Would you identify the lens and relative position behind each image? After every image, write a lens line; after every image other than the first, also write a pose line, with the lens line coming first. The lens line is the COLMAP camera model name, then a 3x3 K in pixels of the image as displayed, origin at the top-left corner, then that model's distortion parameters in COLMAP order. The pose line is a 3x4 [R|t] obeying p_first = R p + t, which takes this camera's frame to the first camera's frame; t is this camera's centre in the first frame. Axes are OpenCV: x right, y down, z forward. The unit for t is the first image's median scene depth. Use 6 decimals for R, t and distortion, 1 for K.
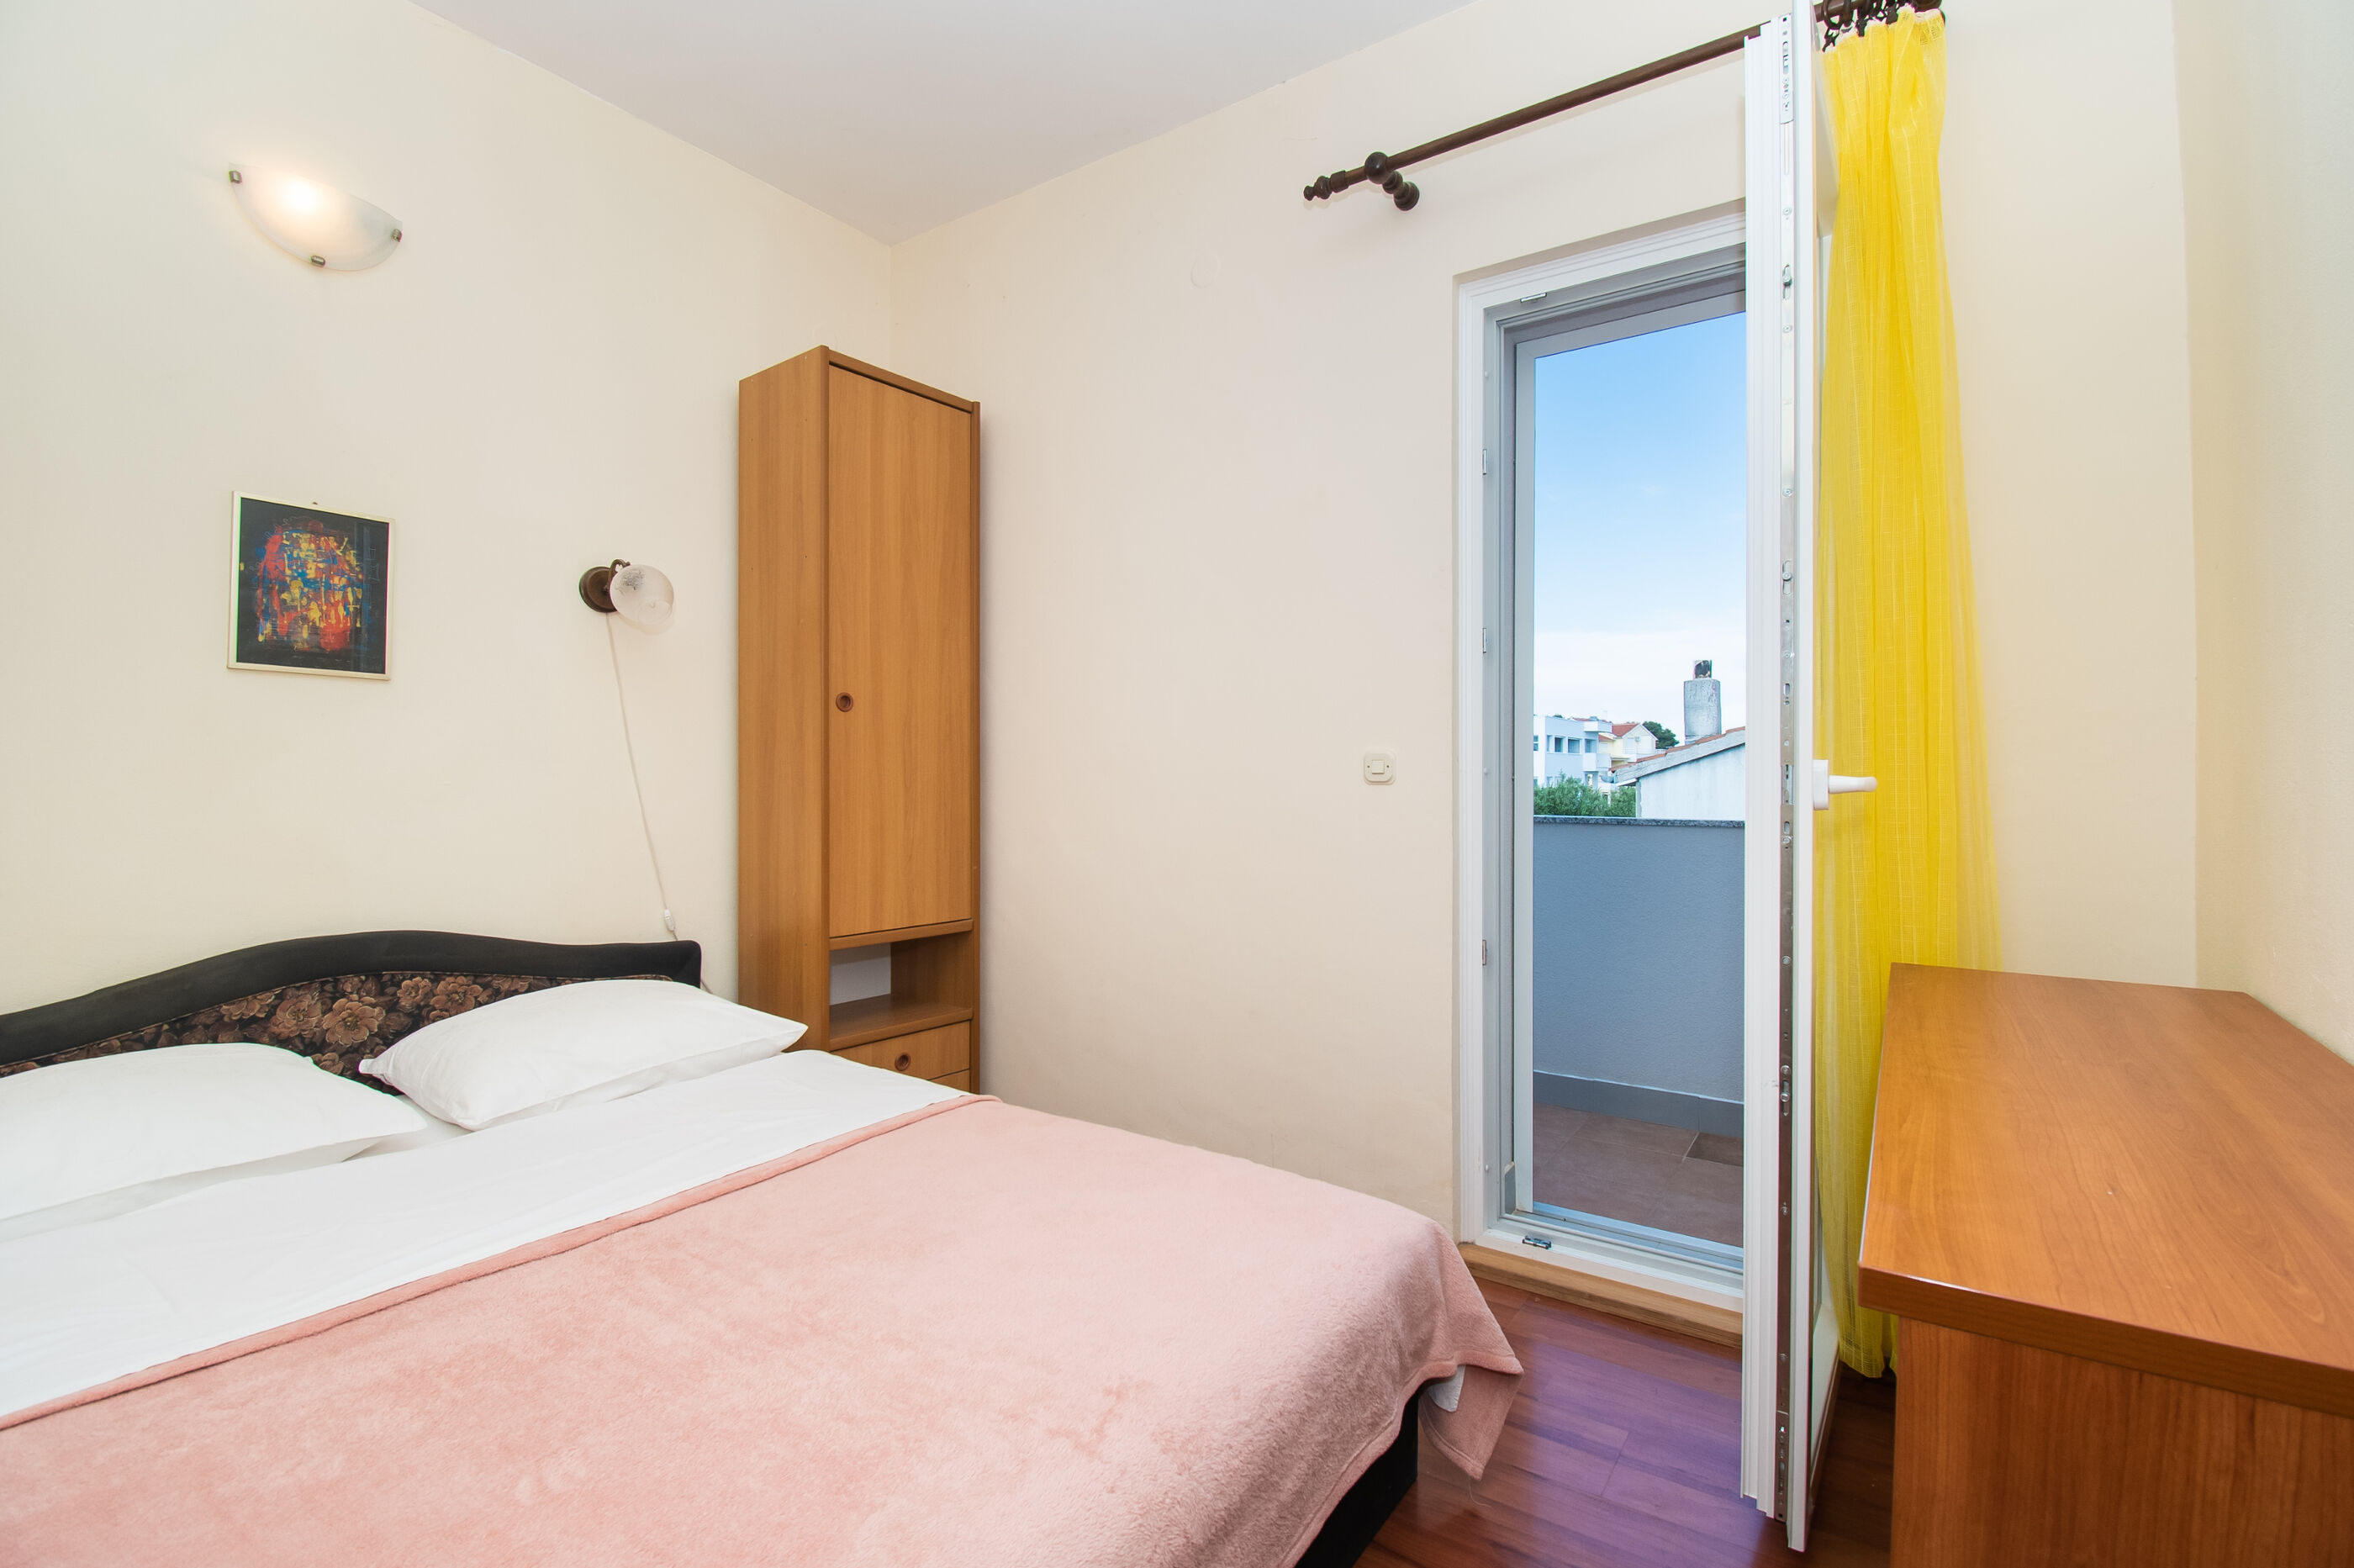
lens RADIAL K [[1061.9, 0, 1162.6], [0, 1061.9, 786.0], [0, 0, 1]] dist [-0.011215, -0.007068]
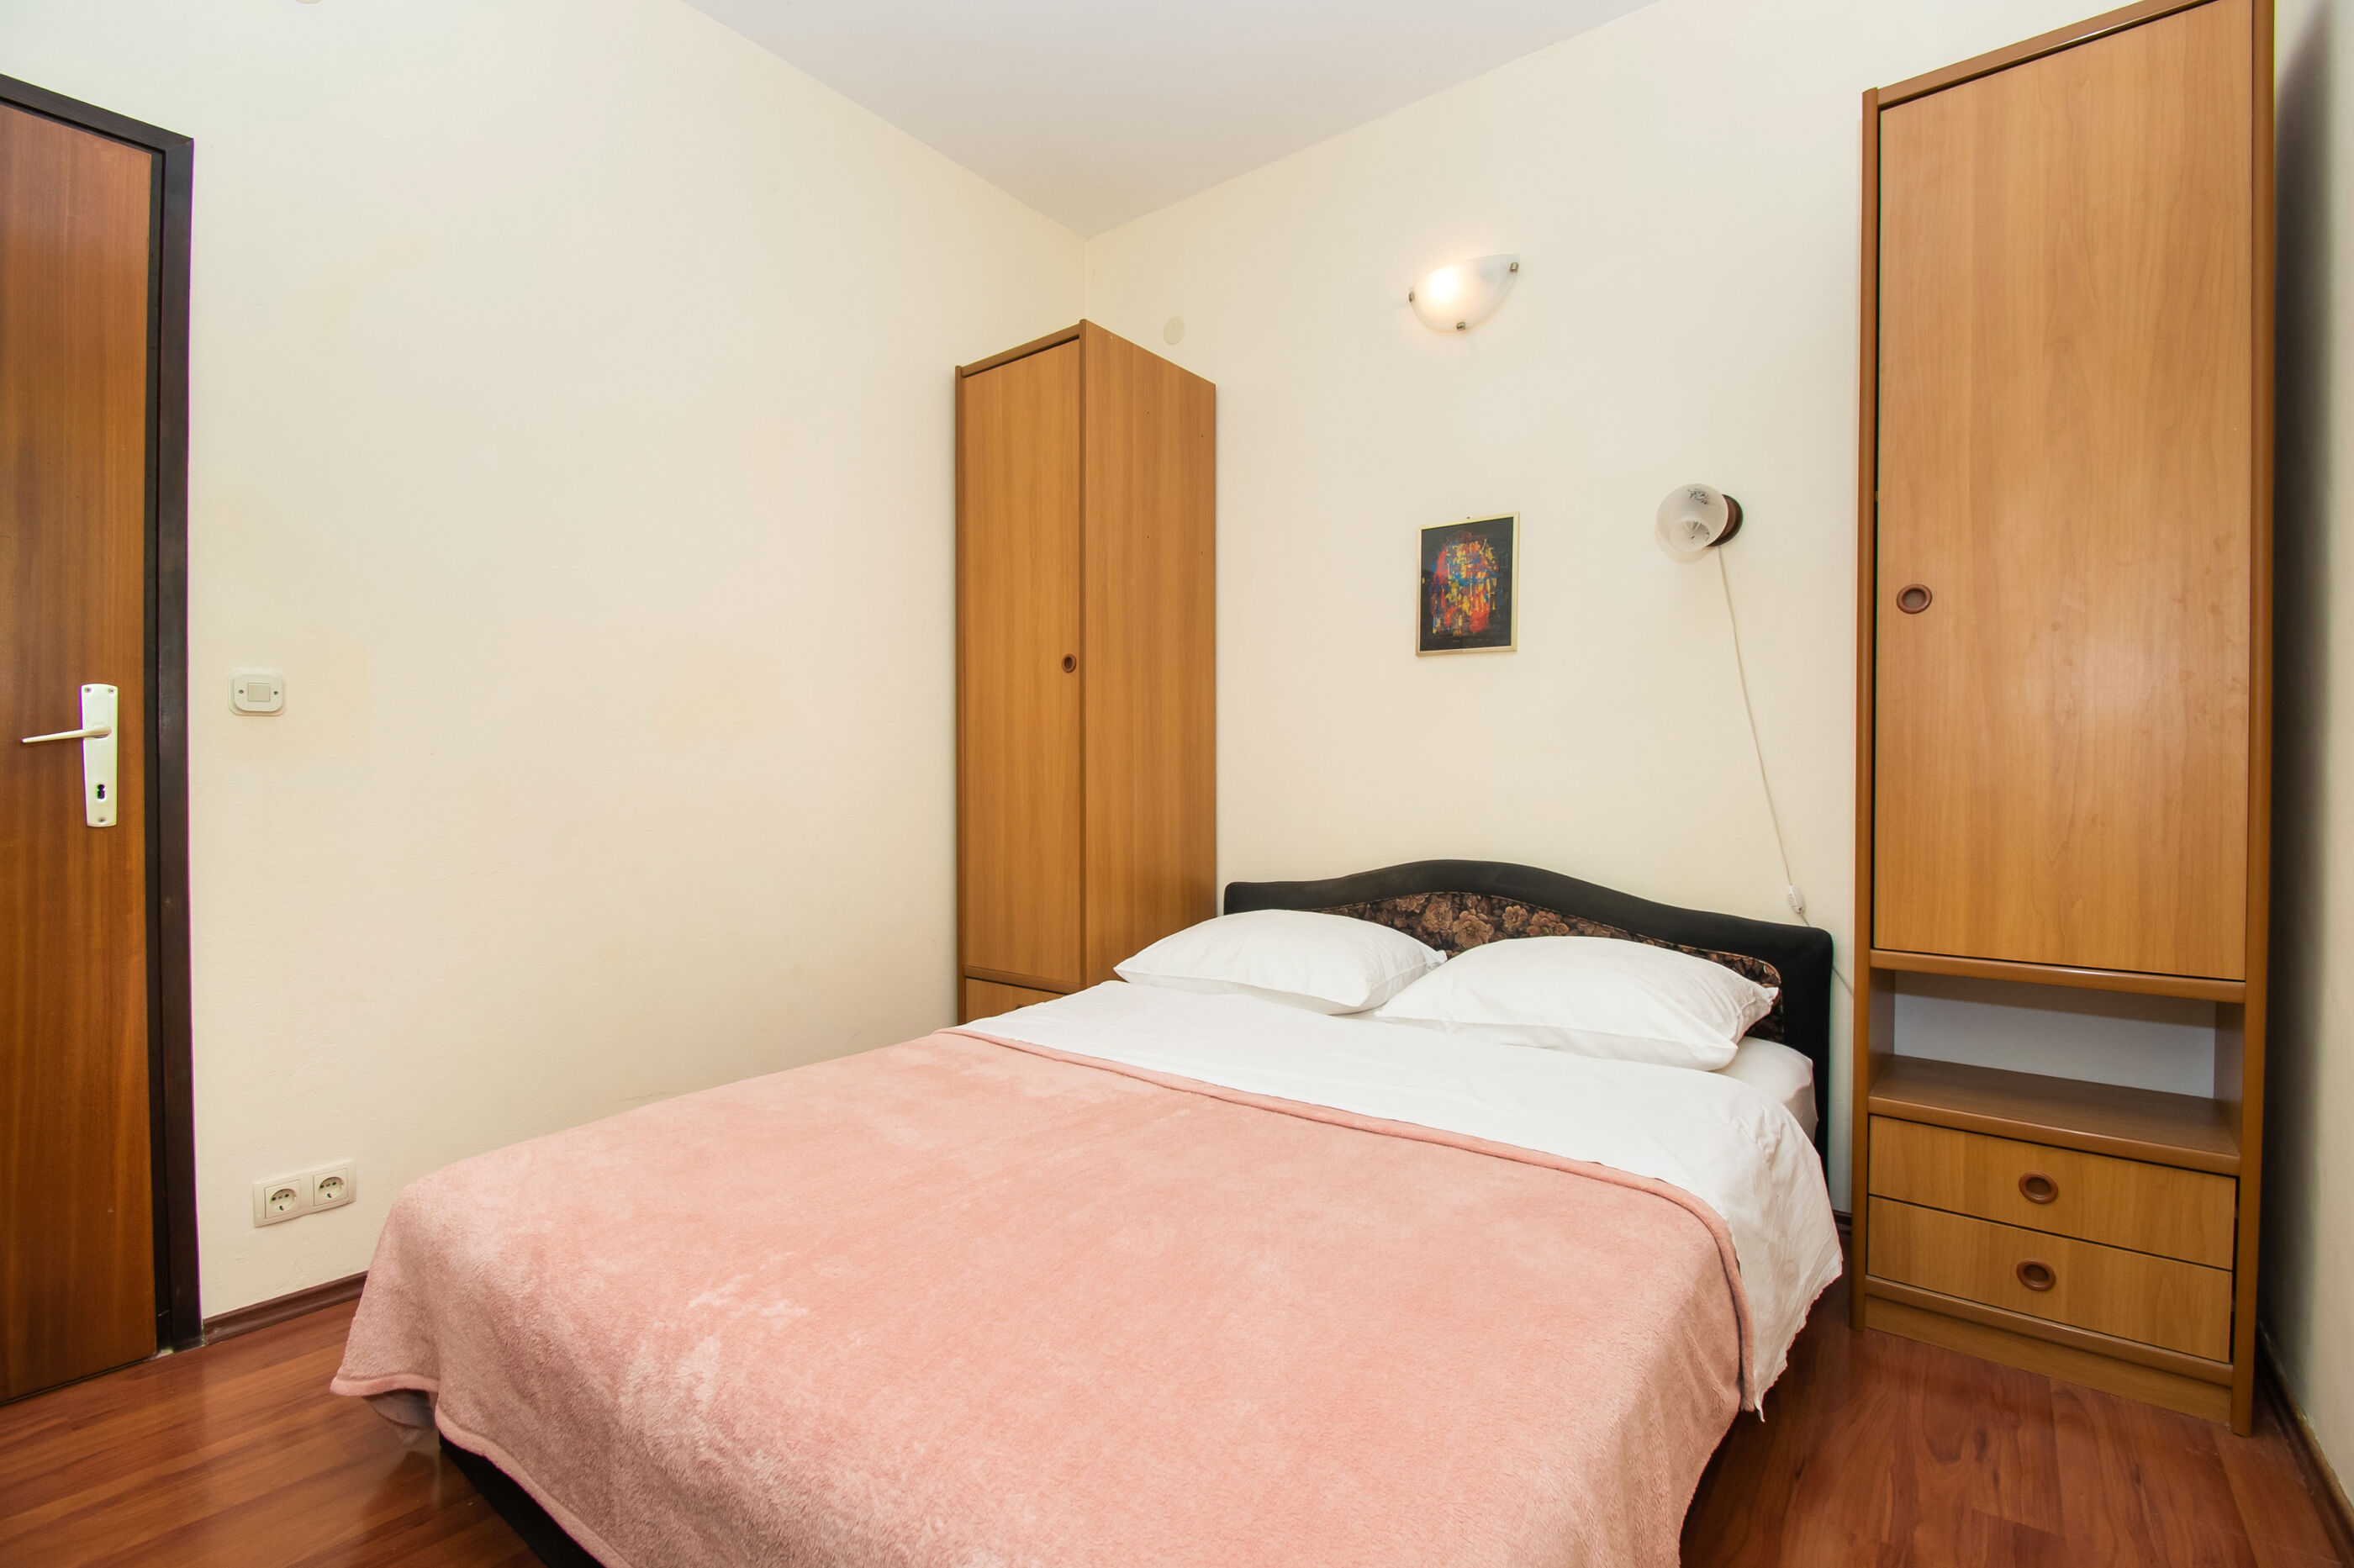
lens RADIAL K [[1024.9, 0, 1186.1], [0, 1024.9, 776.5], [0, 0, 1]] dist [0.001881, -0.000047]
pose [[-0.024560, 0.005359, -0.999684, 0.438461], [-0.004234, 0.999976, 0.005465, 0.037102], [0.999689, 0.004367, -0.024536, 0.690931]]
